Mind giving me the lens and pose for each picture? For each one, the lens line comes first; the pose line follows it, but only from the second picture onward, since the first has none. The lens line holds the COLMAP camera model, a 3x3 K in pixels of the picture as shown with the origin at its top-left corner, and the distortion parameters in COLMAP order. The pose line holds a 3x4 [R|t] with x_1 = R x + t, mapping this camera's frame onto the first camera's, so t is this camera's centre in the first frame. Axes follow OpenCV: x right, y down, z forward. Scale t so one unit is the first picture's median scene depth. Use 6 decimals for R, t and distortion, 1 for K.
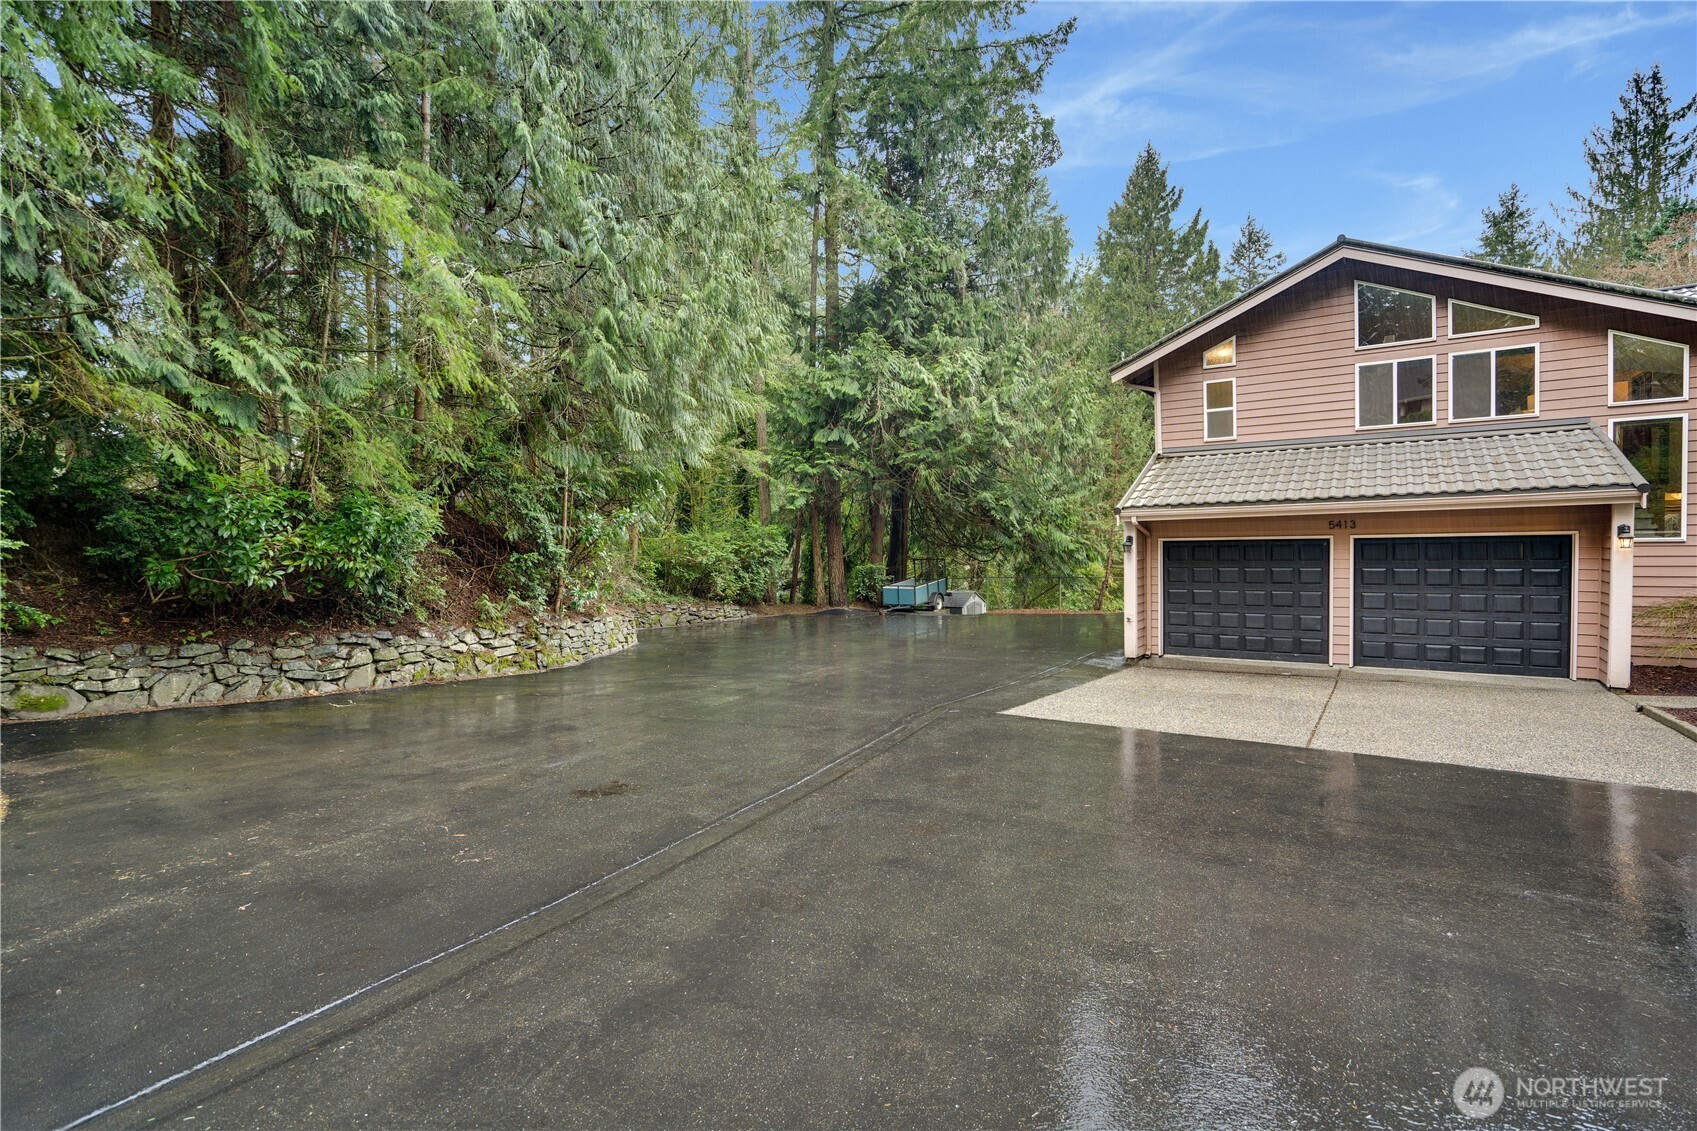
lens RADIAL K [[825.6, 0, 842.9], [0, 825.6, 561.3], [0, 0, 1]] dist [0.003028, 0.001538]
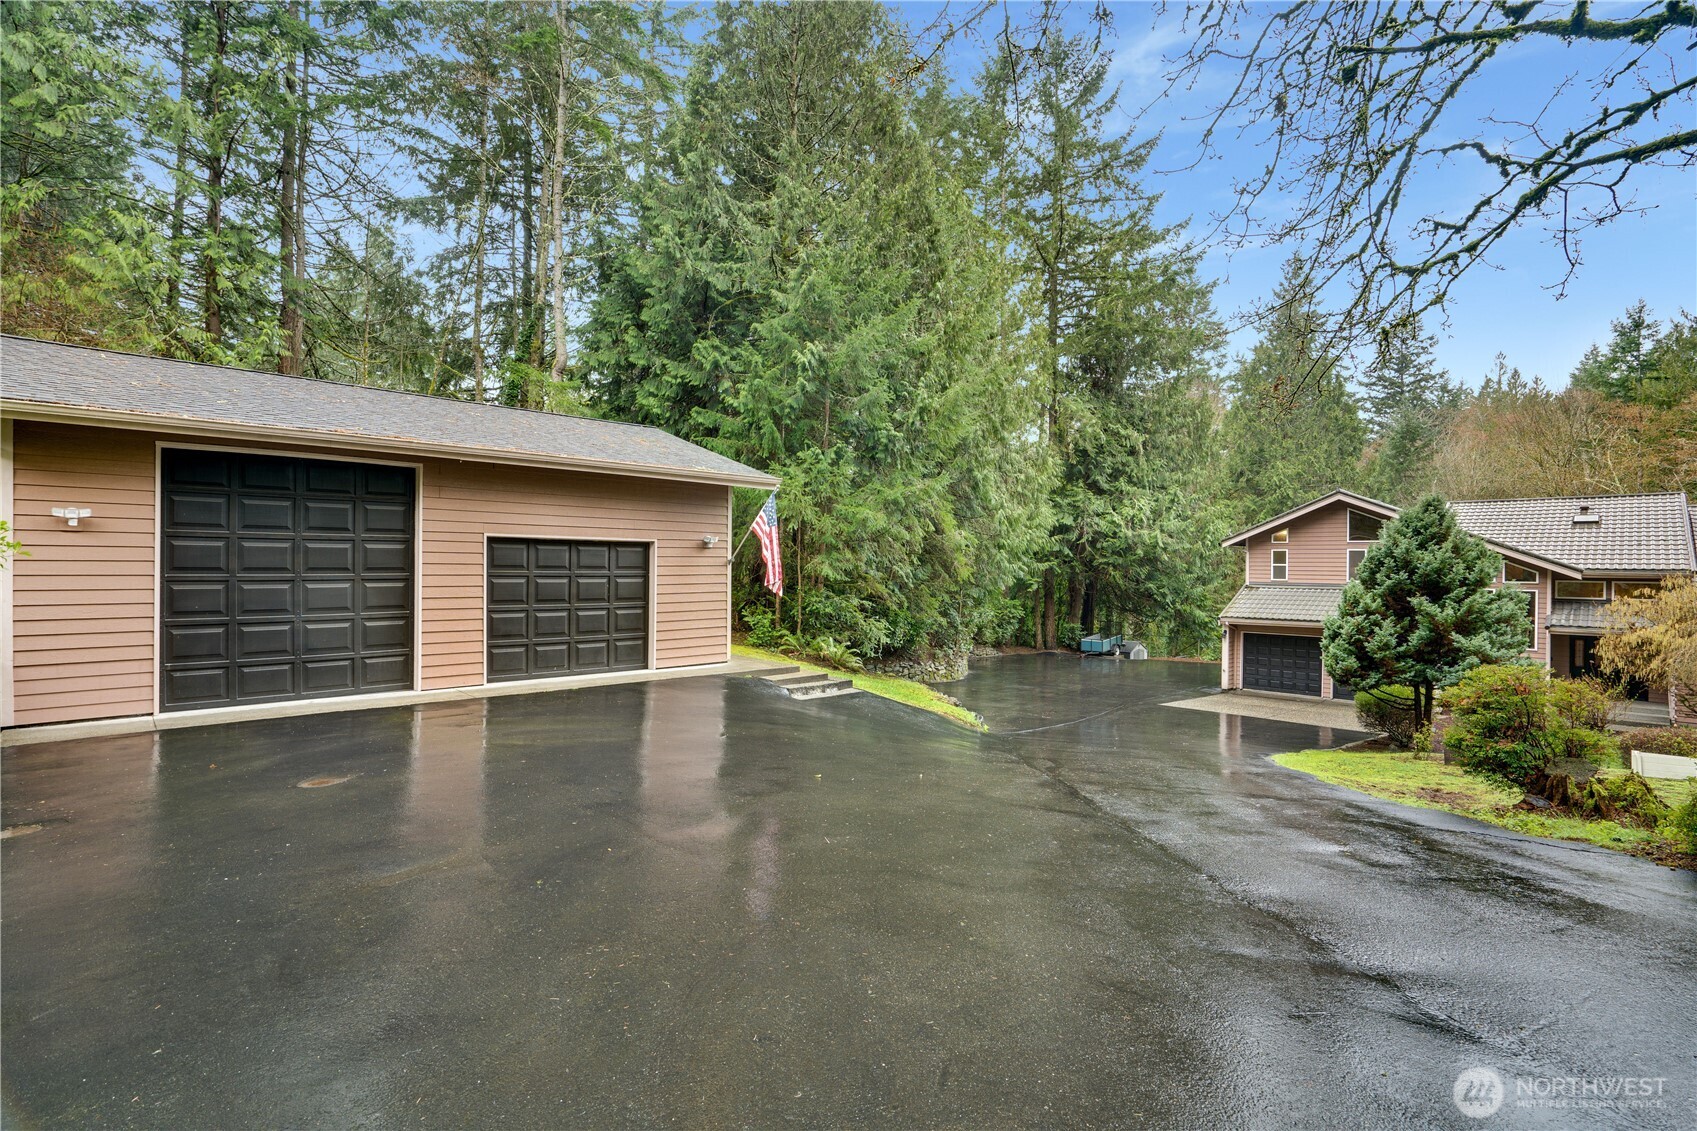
lens RADIAL K [[825.6, 0, 854.1], [0, 825.6, 574.8], [0, 0, 1]] dist [0.003028, 0.001538]
pose [[0.986392, 0.032440, -0.161179, -0.139308], [-0.034358, 0.999368, -0.009123, -0.068017], [0.160781, 0.014536, 0.986883, -0.684360]]
